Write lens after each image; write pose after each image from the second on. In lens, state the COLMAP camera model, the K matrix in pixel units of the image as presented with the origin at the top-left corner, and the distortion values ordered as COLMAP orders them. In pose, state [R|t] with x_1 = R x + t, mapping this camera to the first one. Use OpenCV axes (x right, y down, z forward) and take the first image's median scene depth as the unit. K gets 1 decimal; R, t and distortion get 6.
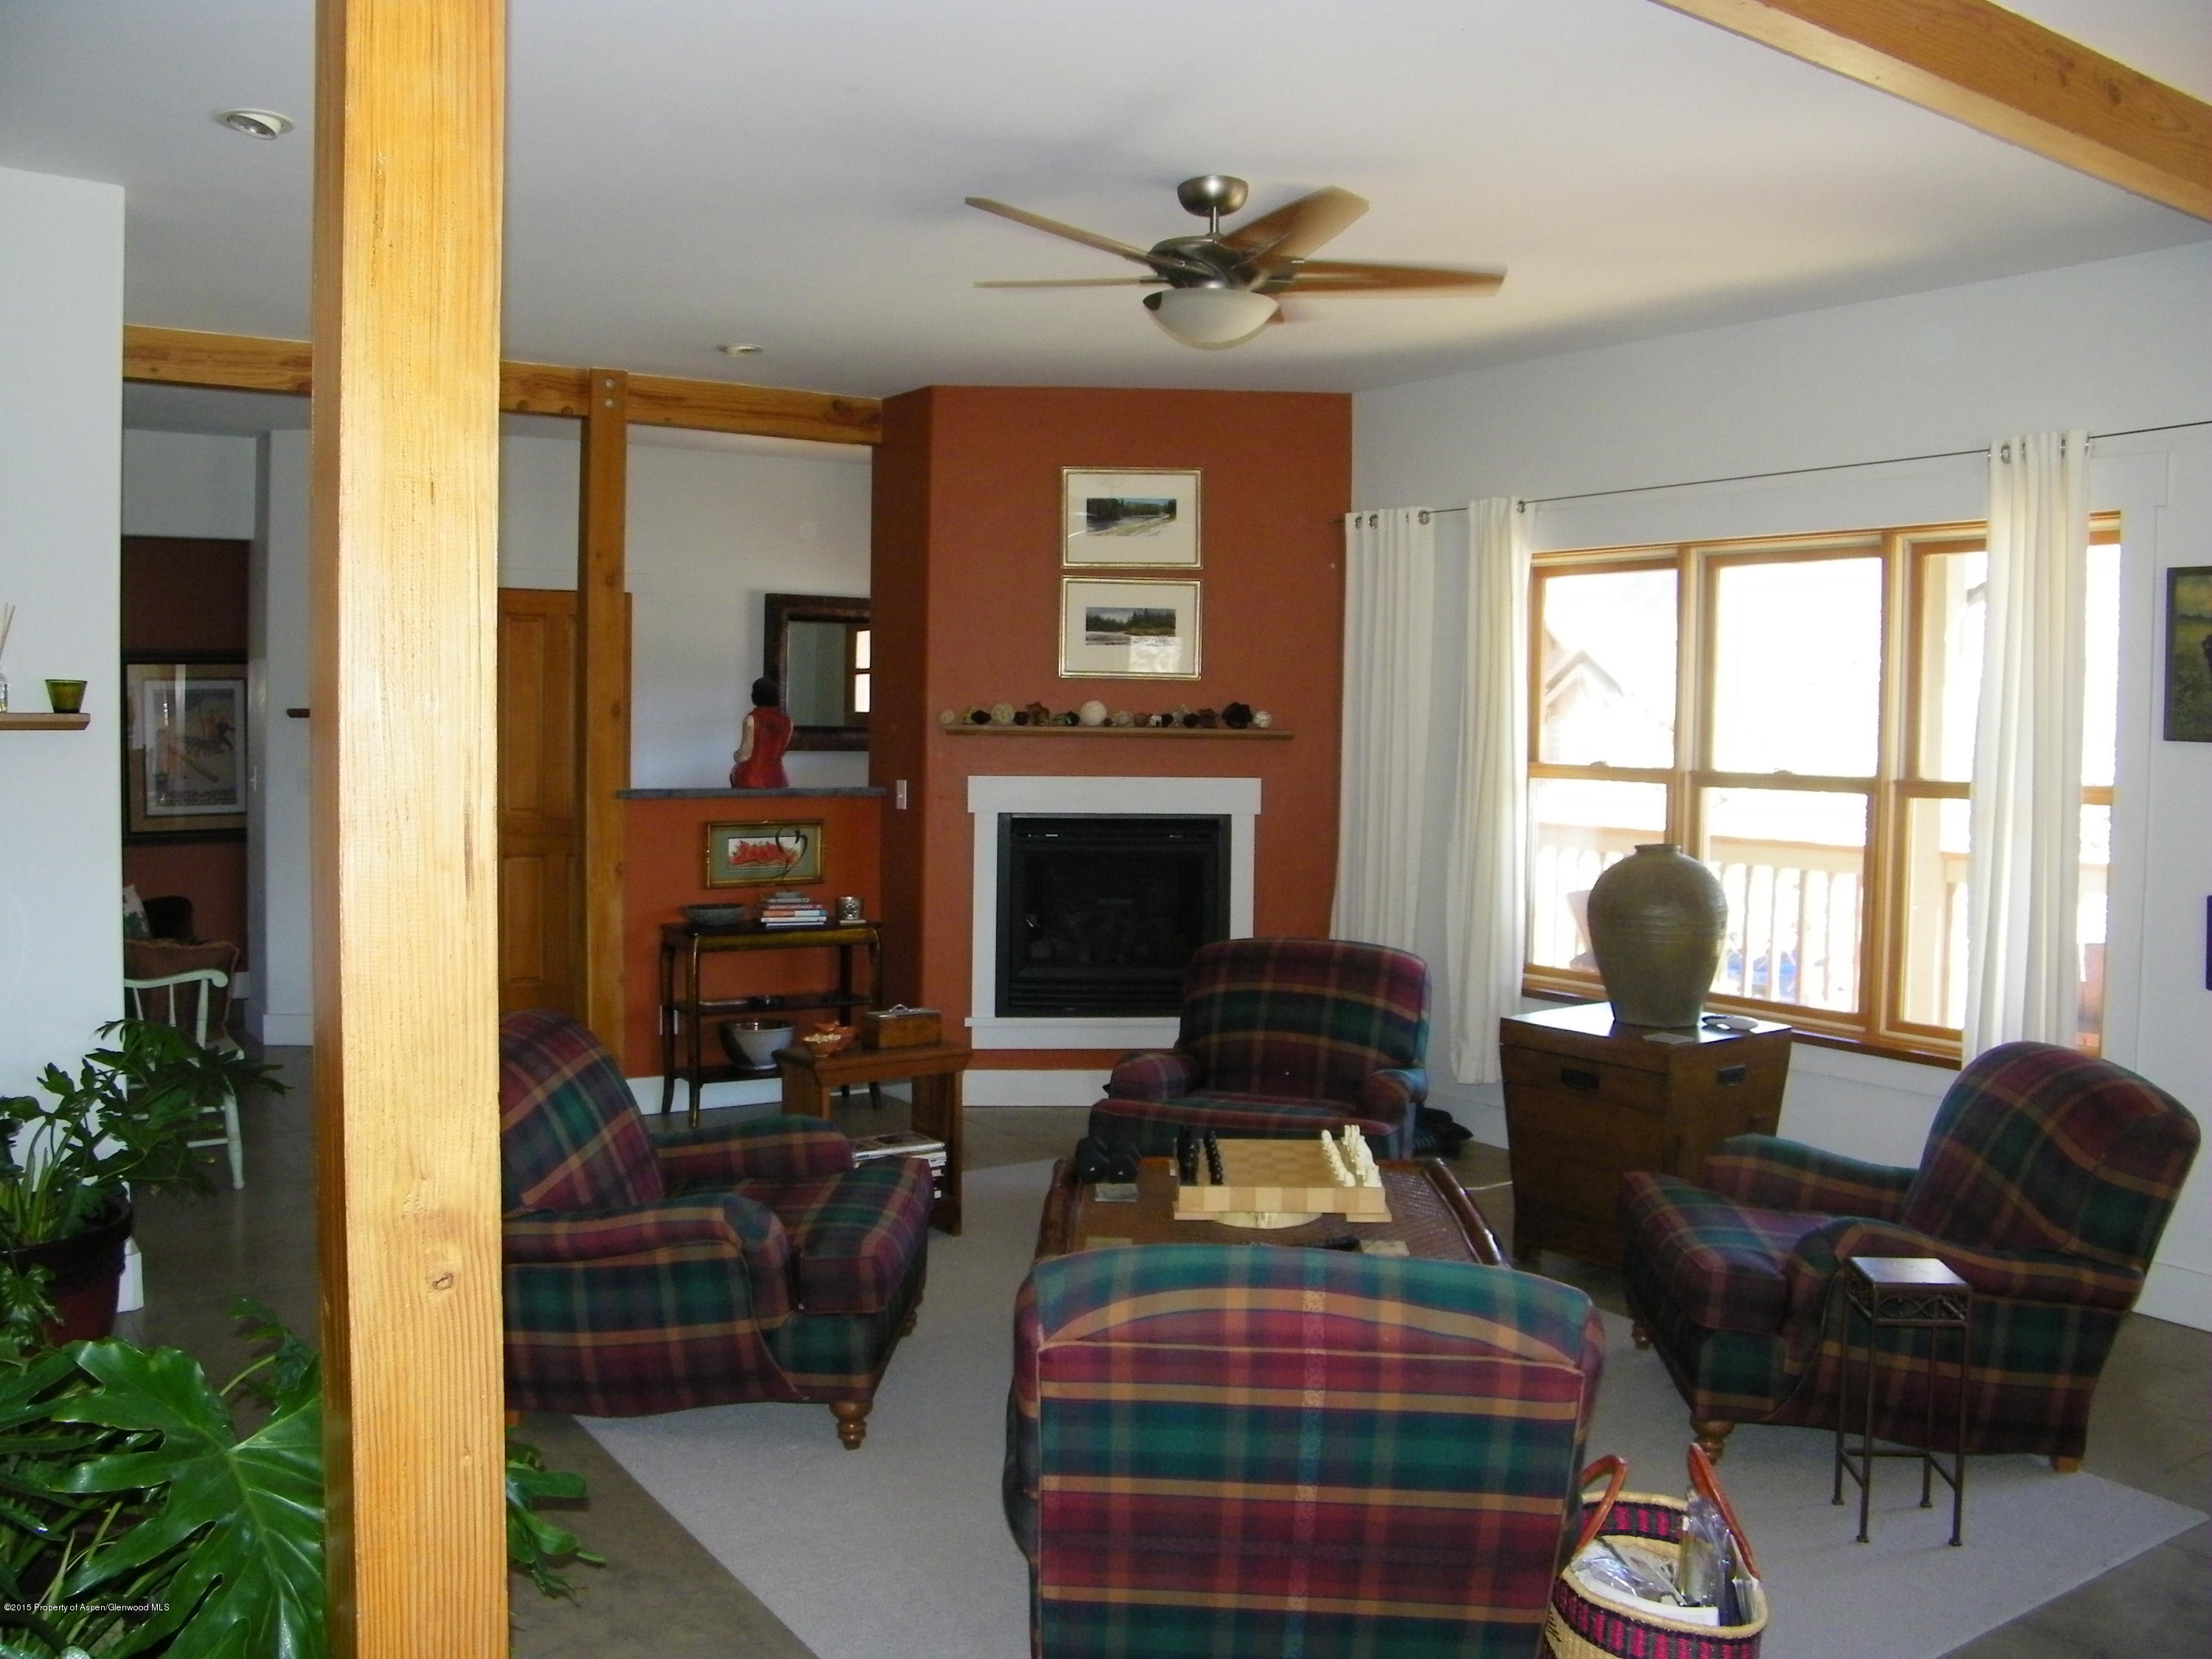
lens RADIAL K [[1829.2, 0, 1106.0], [0, 1829.2, 829.5], [0, 0, 1]] dist [-0.164972, 0.083517]
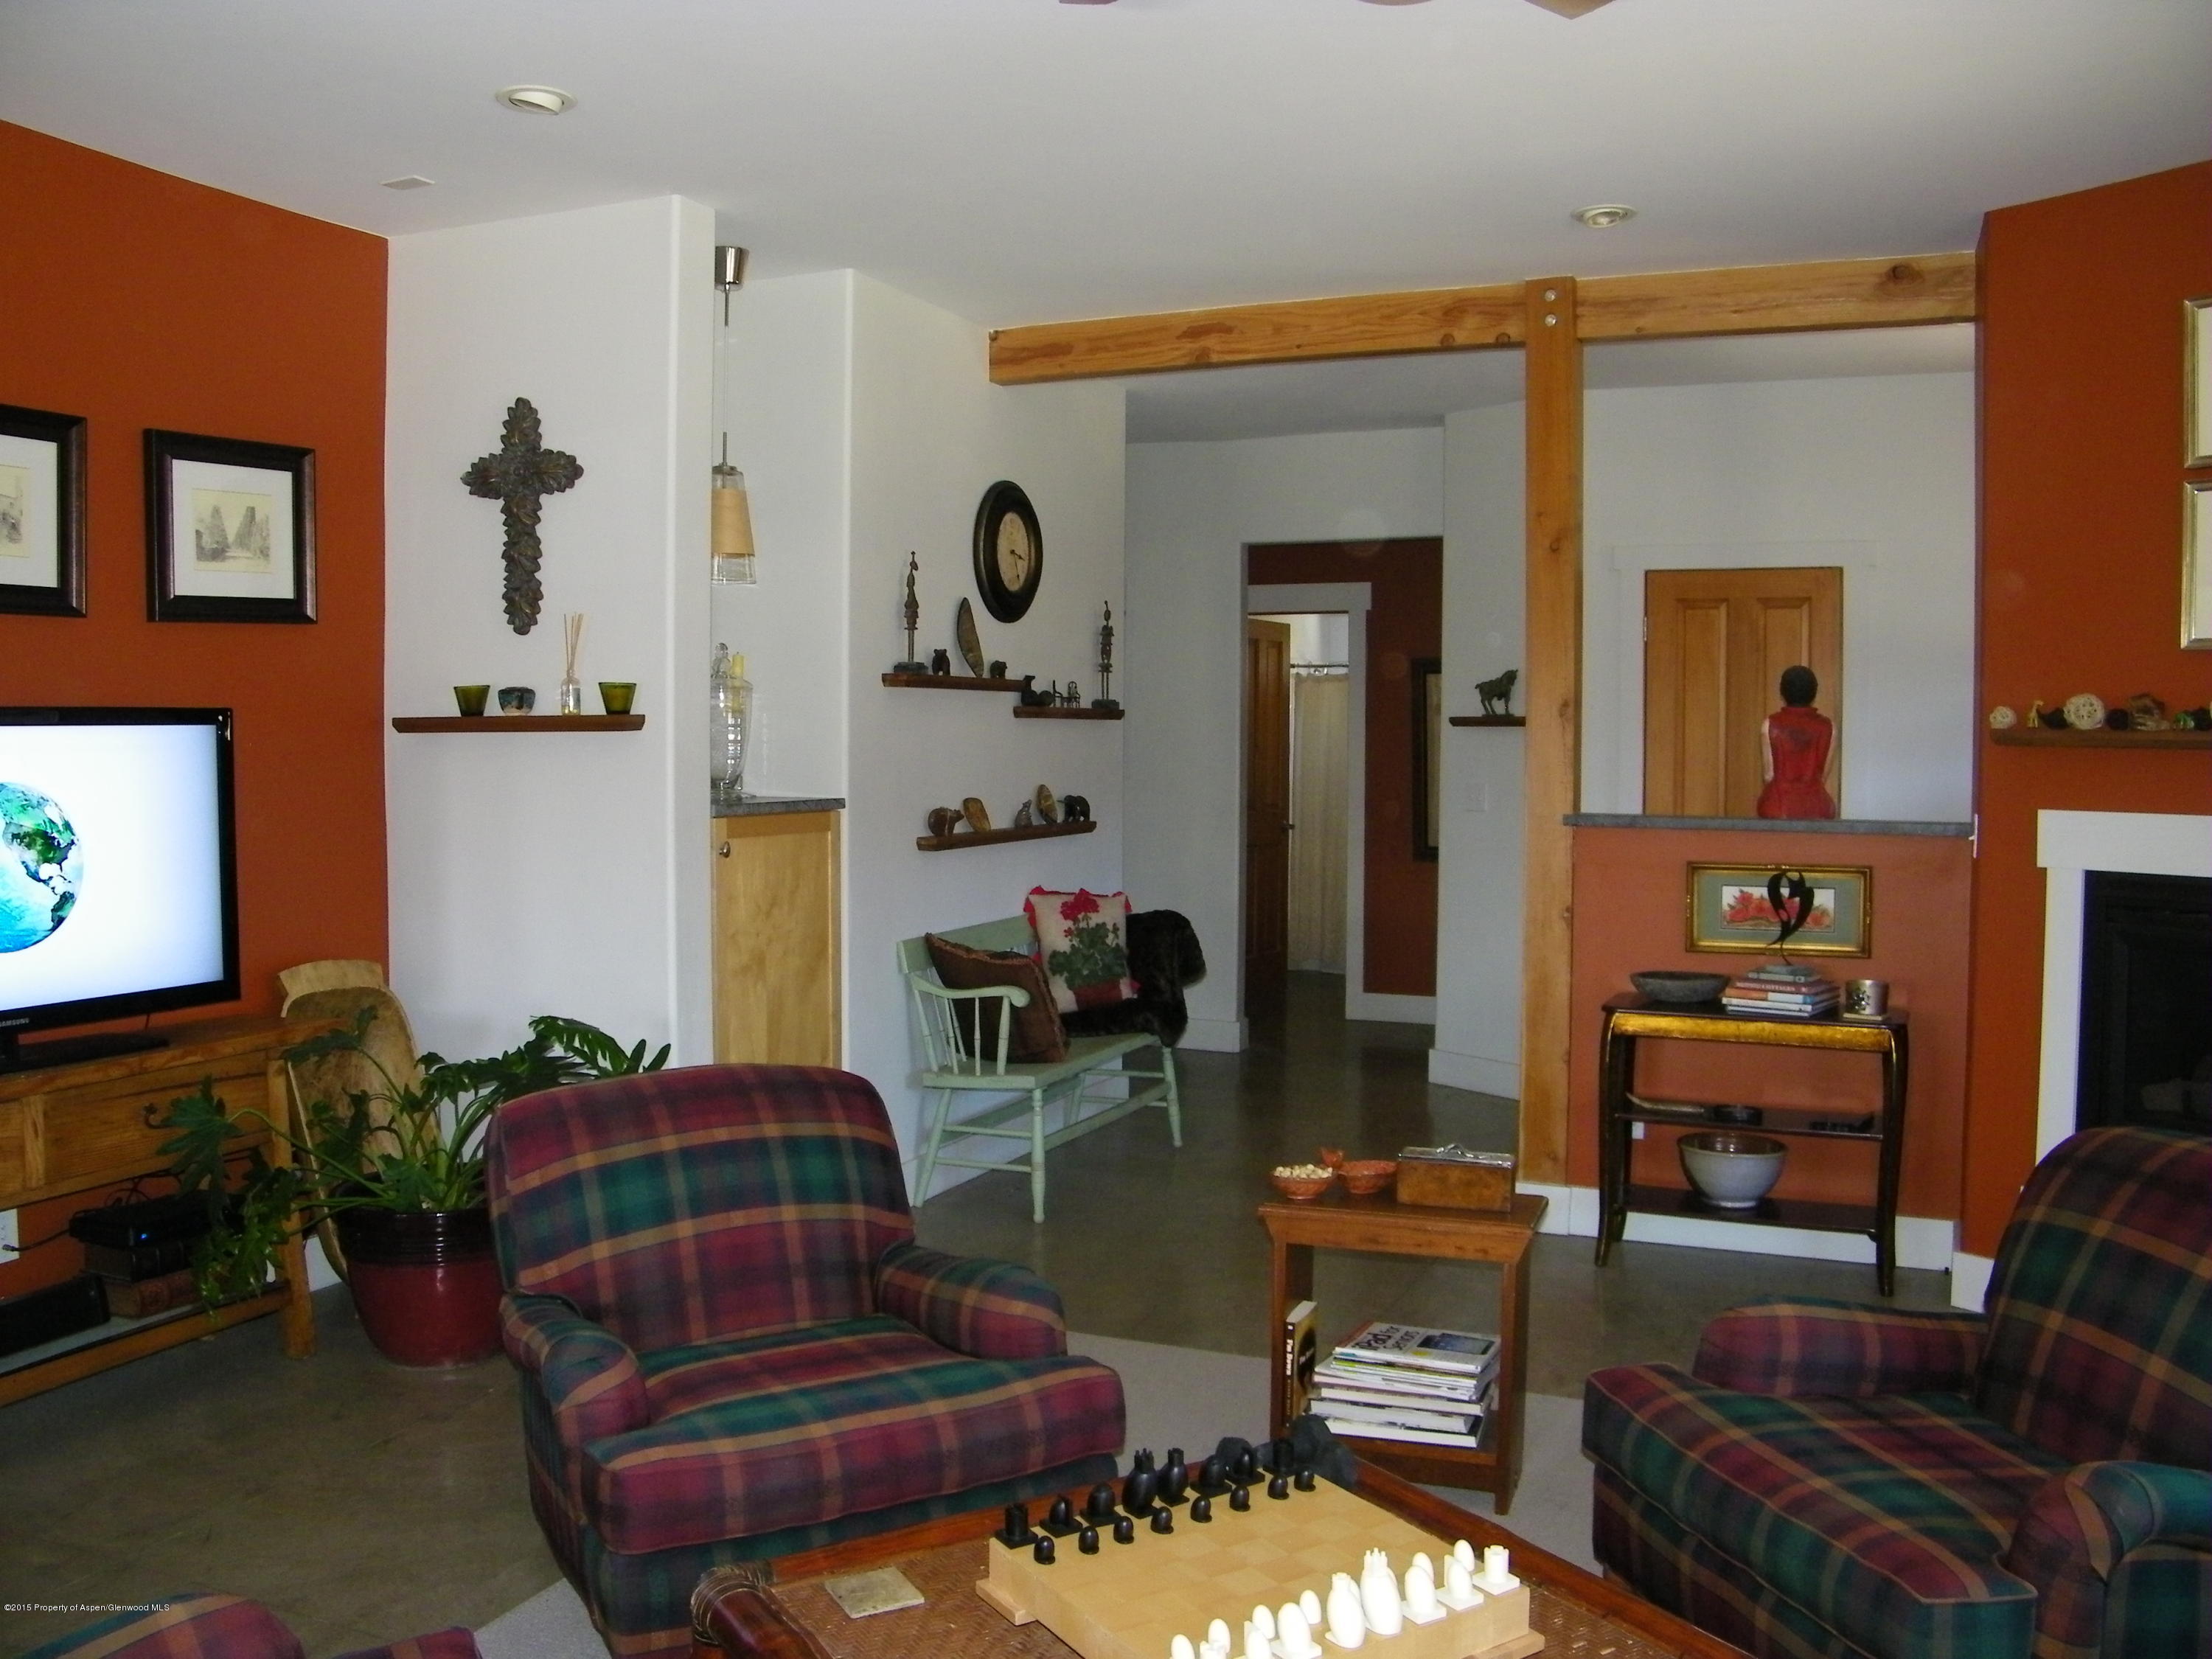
lens RADIAL K [[1829.2, 0, 1106.0], [0, 1829.2, 829.5], [0, 0, 1]] dist [-0.164972, 0.083517]
pose [[0.539094, 0.035547, -0.841495, 0.279485], [-0.045986, 0.998861, 0.012735, -0.016153], [0.840989, 0.031831, 0.540115, 0.412316]]
